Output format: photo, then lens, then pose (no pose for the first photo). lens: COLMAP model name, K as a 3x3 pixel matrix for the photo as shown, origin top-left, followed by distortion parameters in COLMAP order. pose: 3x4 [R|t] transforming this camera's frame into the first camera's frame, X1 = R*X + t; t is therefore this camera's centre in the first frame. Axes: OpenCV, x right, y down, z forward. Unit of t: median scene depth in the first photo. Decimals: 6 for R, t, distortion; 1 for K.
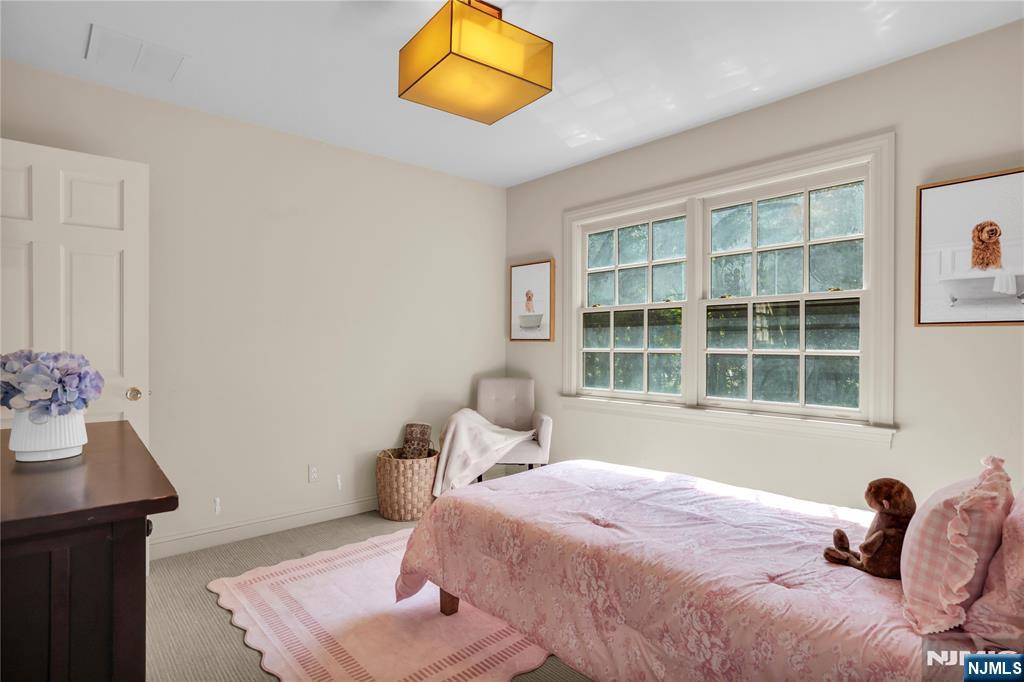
lens RADIAL K [[445.6, 0, 507.6], [0, 445.6, 337.7], [0, 0, 1]] dist [-0.014795, 0.000420]
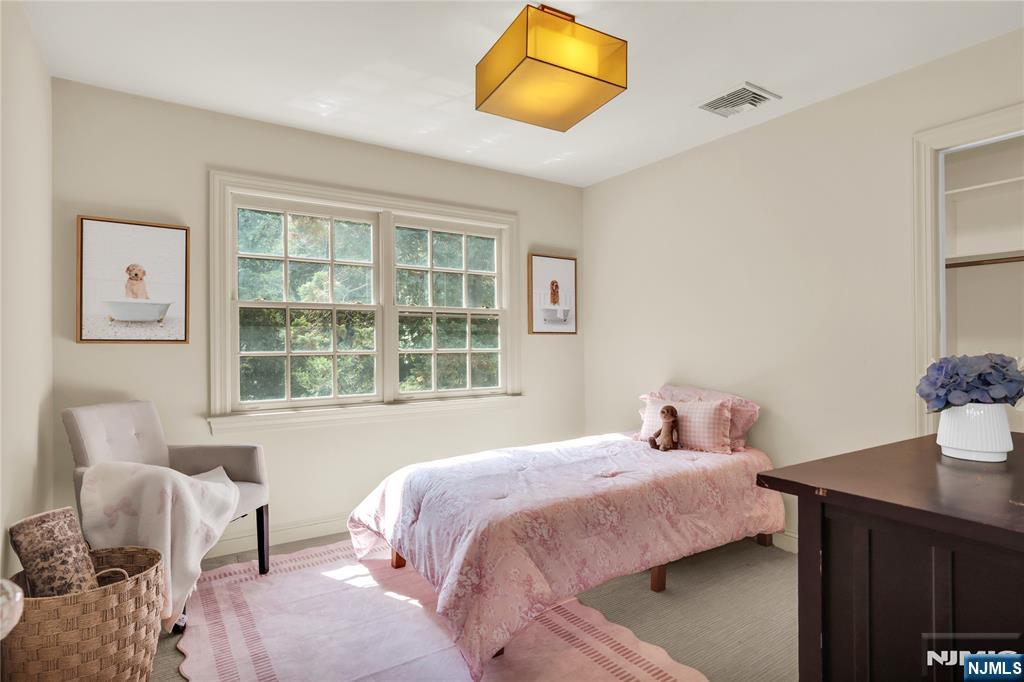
lens RADIAL K [[445.6, 0, 507.6], [0, 445.6, 337.7], [0, 0, 1]] dist [-0.014795, 0.000420]
pose [[0.303659, 0.007462, 0.952752, -0.637155], [-0.007831, 0.999955, -0.005336, -0.001360], [-0.952749, -0.005840, 0.303704, 0.465563]]
